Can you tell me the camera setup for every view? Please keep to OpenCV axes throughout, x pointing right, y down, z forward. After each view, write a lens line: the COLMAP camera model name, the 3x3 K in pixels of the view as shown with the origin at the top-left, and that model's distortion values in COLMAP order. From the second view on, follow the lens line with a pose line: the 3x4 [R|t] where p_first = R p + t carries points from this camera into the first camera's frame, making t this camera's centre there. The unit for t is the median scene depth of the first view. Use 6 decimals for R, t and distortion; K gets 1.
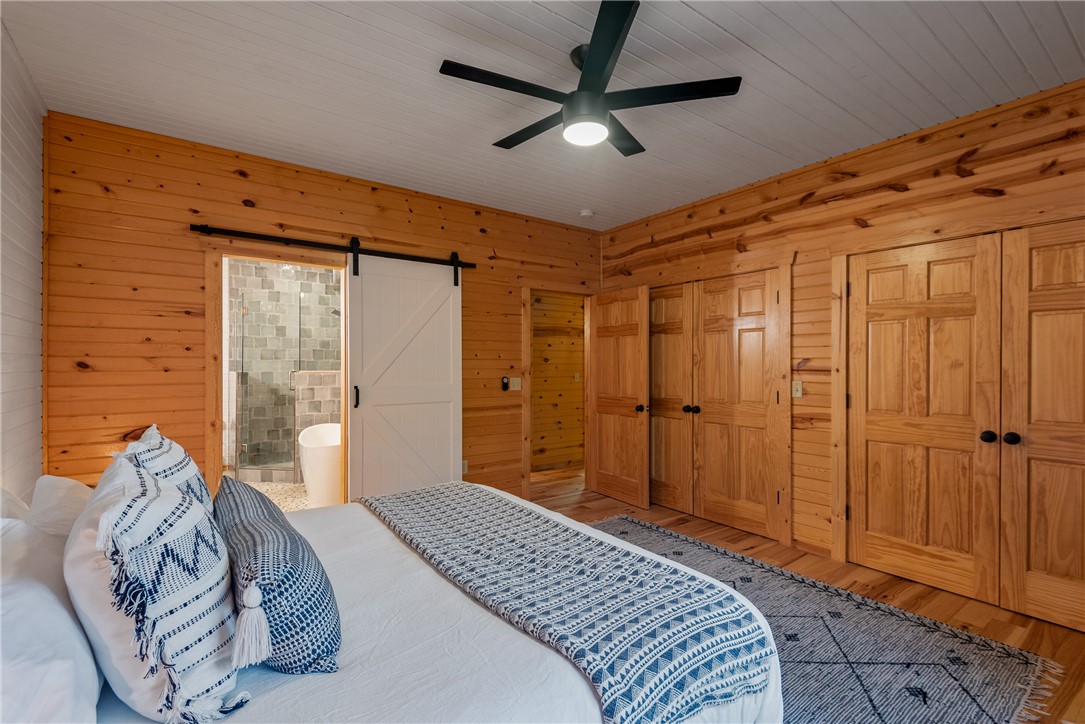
lens RADIAL K [[491.7, 0, 543.9], [0, 491.7, 363.0], [0, 0, 1]] dist [0.033800, -0.022933]
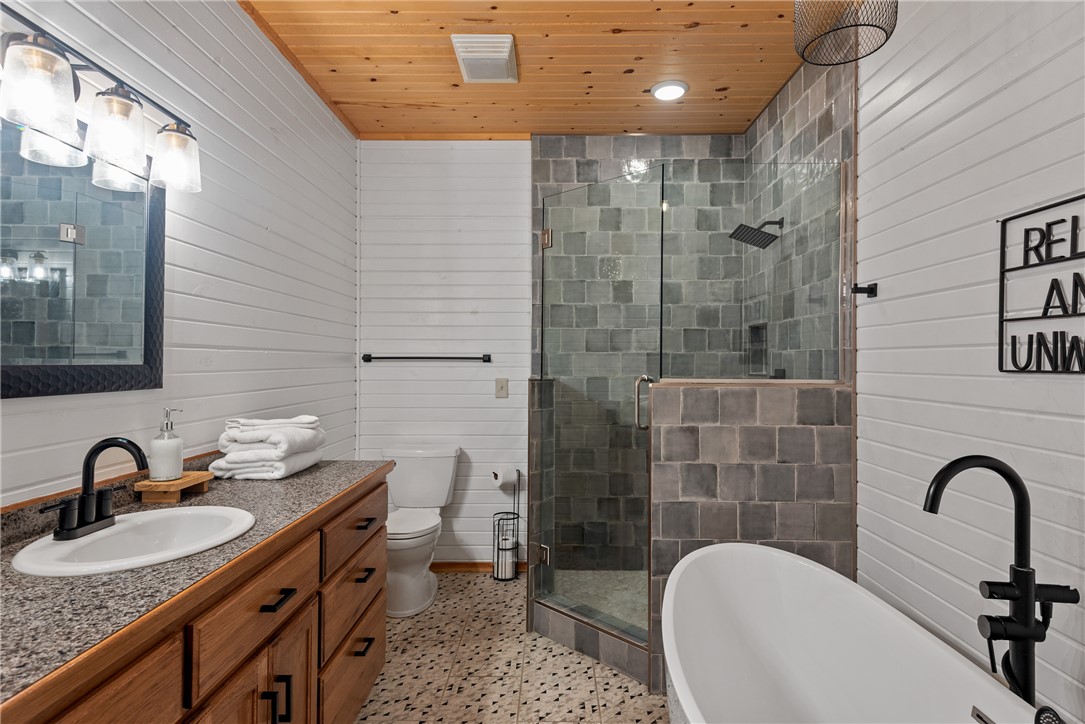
lens RADIAL K [[595.8, 0, 542.5], [0, 595.8, 362.0], [0, 0, 1]] dist [0.002847, 0.000086]
pose [[0.802104, 0.003572, -0.597174, -0.255040], [-0.000786, 0.999988, 0.004926, 0.000795], [0.597184, -0.003482, 0.802097, 0.503409]]
